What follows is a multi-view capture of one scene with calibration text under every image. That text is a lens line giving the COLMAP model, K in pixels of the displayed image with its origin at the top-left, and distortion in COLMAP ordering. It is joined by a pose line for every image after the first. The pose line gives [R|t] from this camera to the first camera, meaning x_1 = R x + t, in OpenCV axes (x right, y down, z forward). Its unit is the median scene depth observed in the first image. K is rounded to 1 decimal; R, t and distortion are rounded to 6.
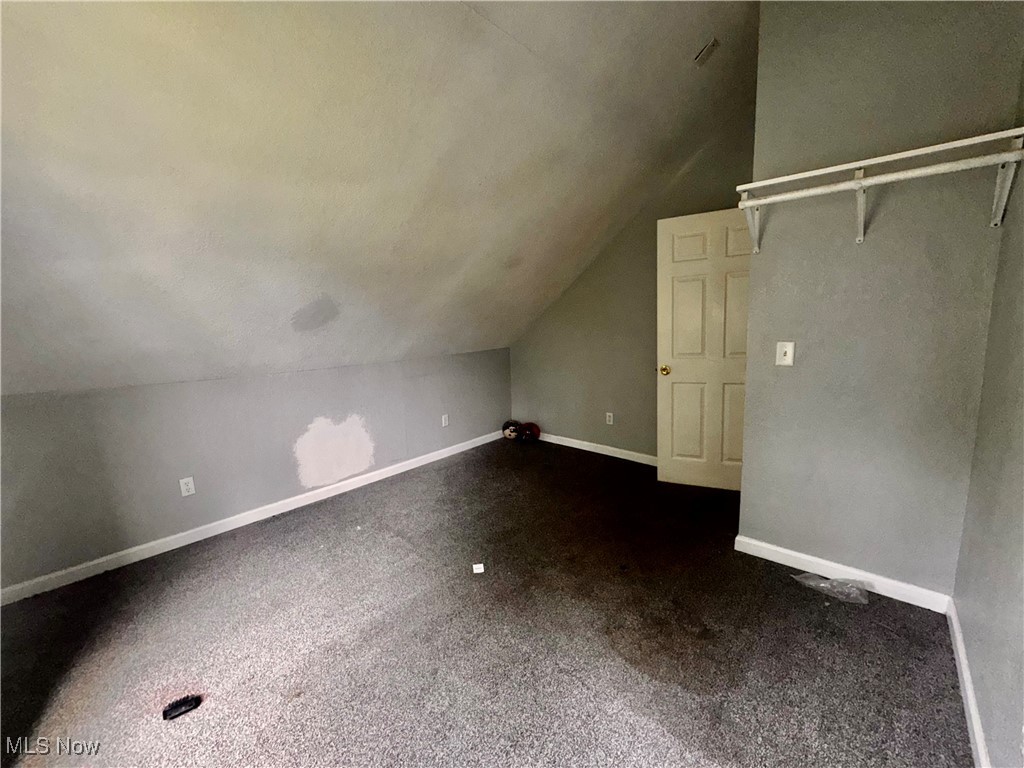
lens RADIAL K [[406.5, 0, 515.6], [0, 406.5, 387.6], [0, 0, 1]] dist [-0.016058, -0.000349]
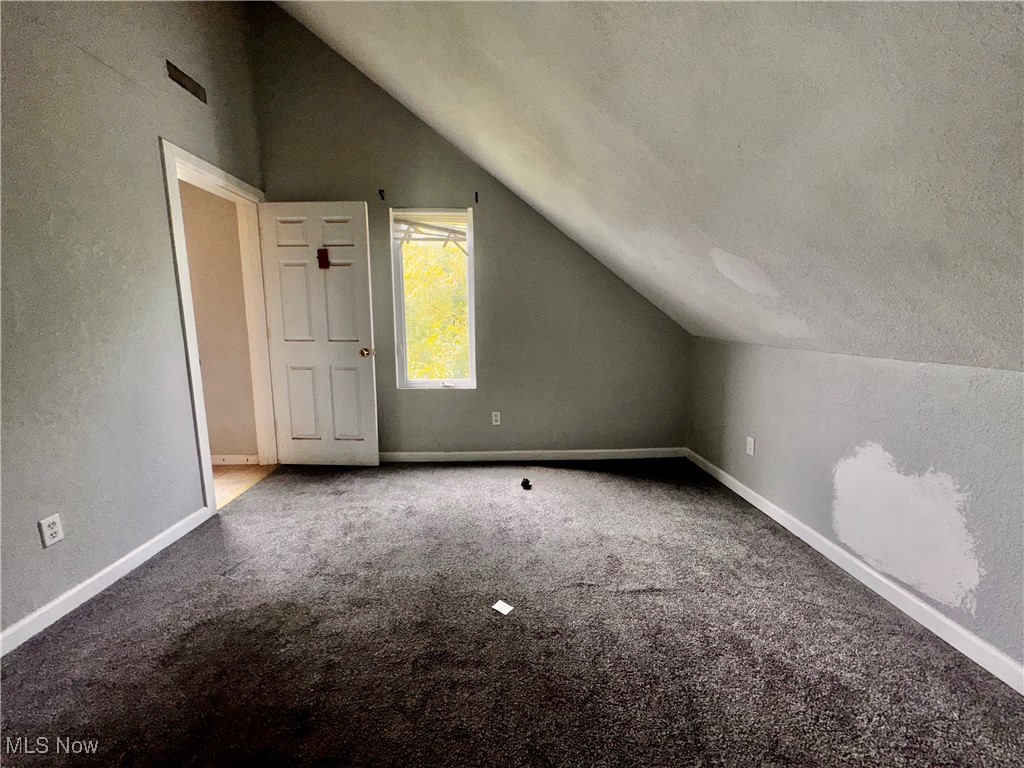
lens RADIAL K [[406.5, 0, 514.0], [0, 406.5, 381.5], [0, 0, 1]] dist [-0.016058, -0.000349]
pose [[-0.706530, 0.142186, -0.693252, 0.260671], [-0.084988, 0.955471, 0.282582, -0.129226], [0.702562, 0.258571, -0.662984, 1.012668]]
